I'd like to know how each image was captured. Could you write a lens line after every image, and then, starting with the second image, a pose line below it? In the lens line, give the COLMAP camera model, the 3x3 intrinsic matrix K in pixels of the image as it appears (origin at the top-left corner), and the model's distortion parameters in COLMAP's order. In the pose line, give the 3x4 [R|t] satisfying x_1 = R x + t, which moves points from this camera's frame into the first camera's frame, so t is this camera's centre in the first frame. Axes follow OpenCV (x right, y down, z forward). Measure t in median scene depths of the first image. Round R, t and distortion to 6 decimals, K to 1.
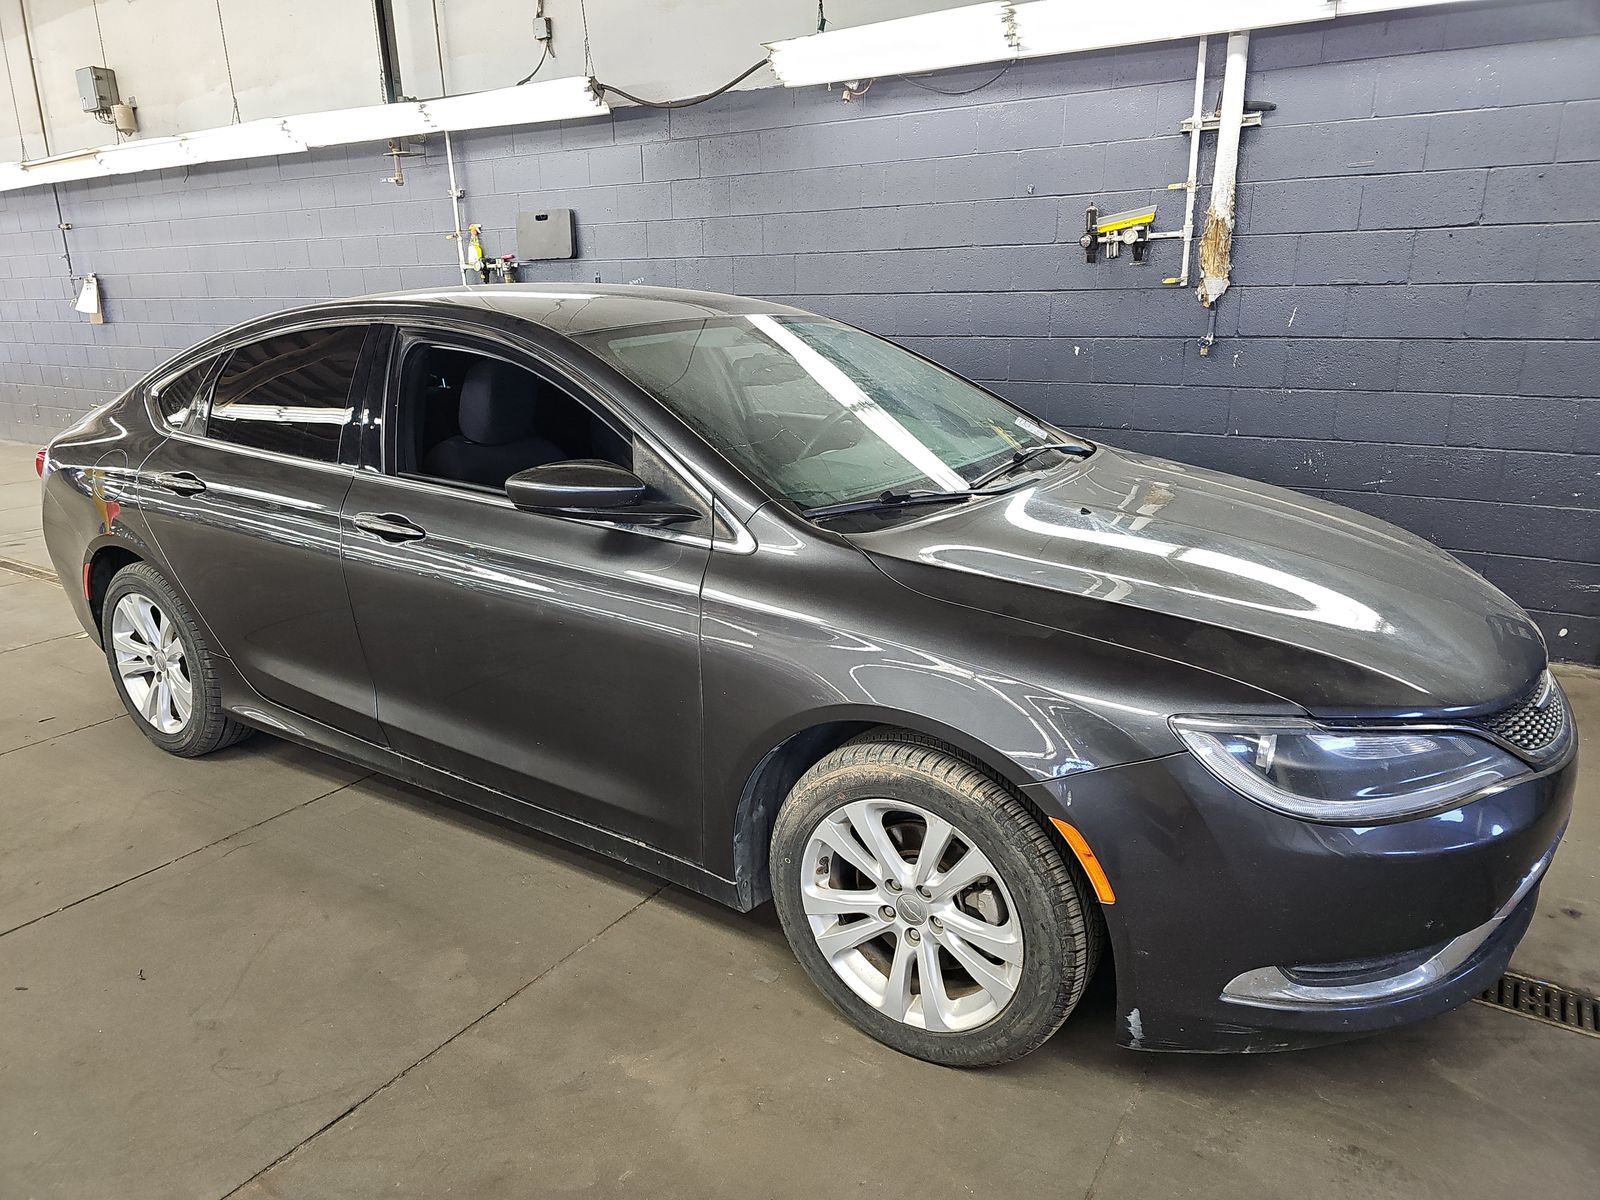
lens RADIAL K [[1060.4, 0, 793.6], [0, 1060.4, 606.5], [0, 0, 1]] dist [0.019299, -0.025182]
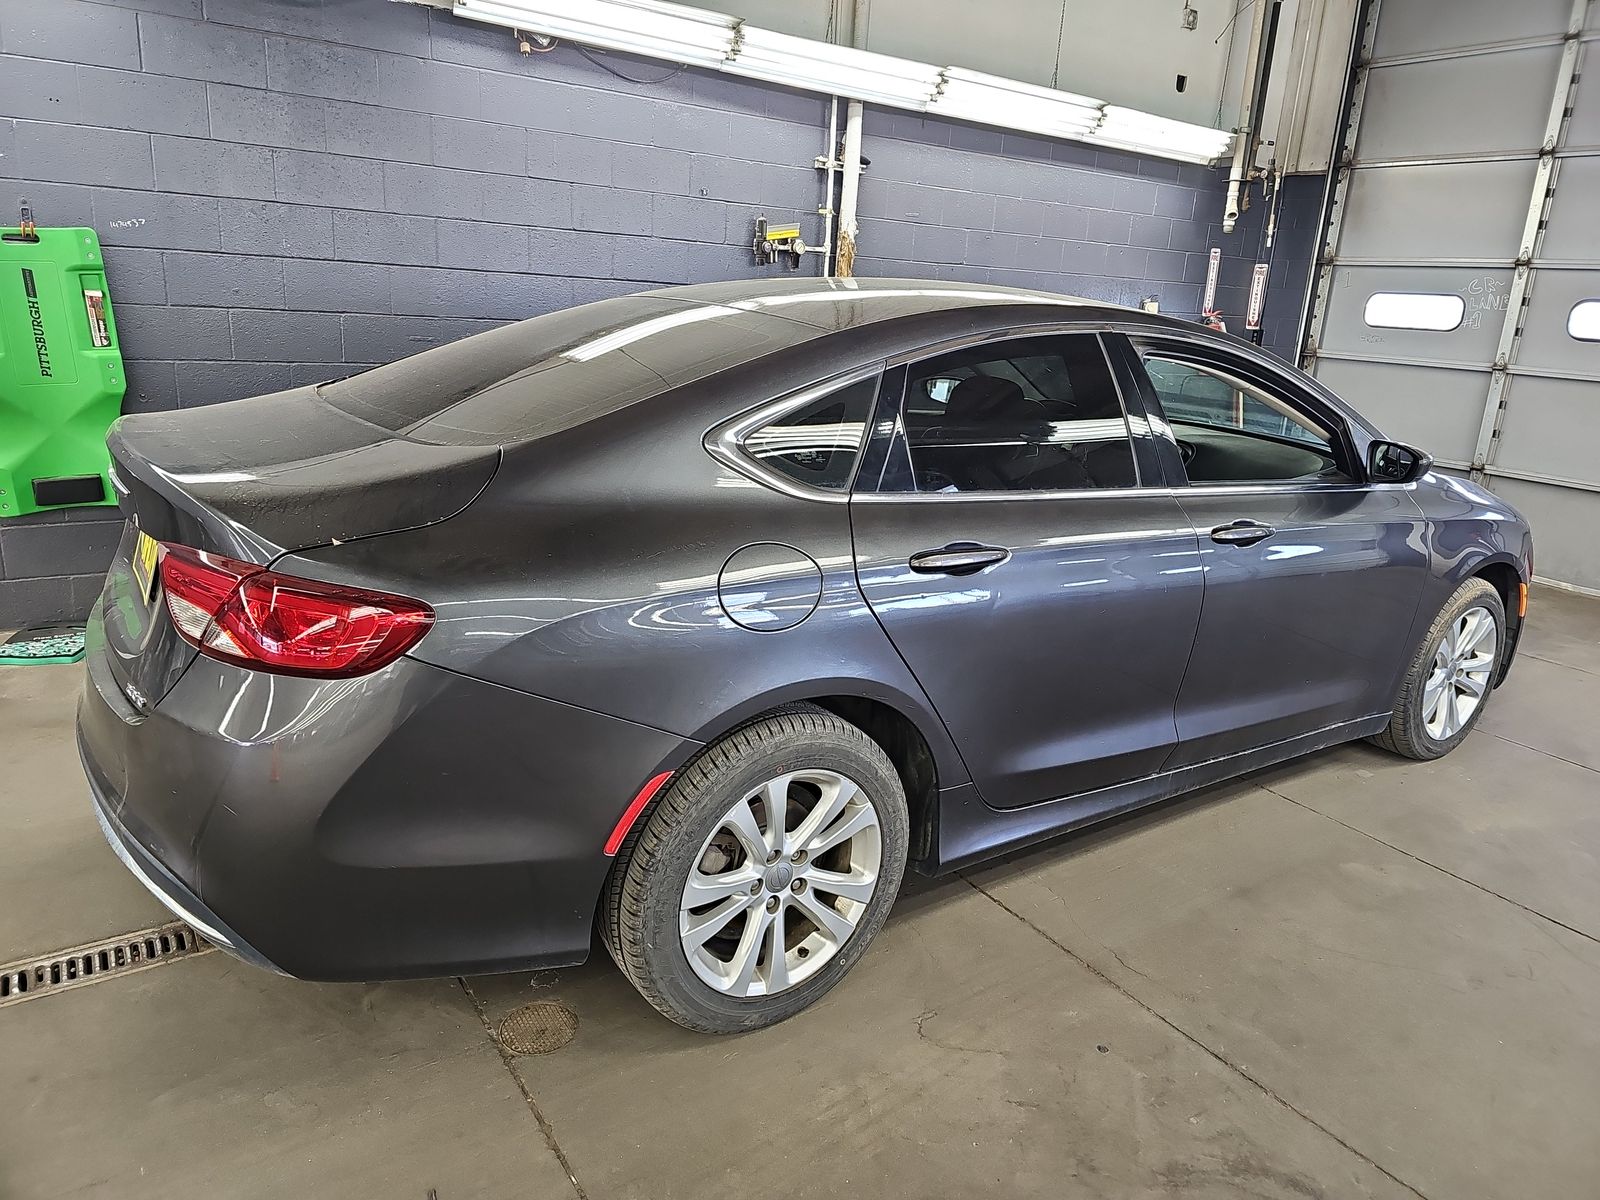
lens RADIAL K [[1060.4, 0, 801.0], [0, 1060.4, 591.8], [0, 0, 1]] dist [0.019299, -0.025182]
pose [[0.373717, -0.210173, 0.903417, -0.886464], [0.200998, 0.969197, 0.142330, -0.149270], [-0.905503, 0.128394, 0.404450, 0.590921]]
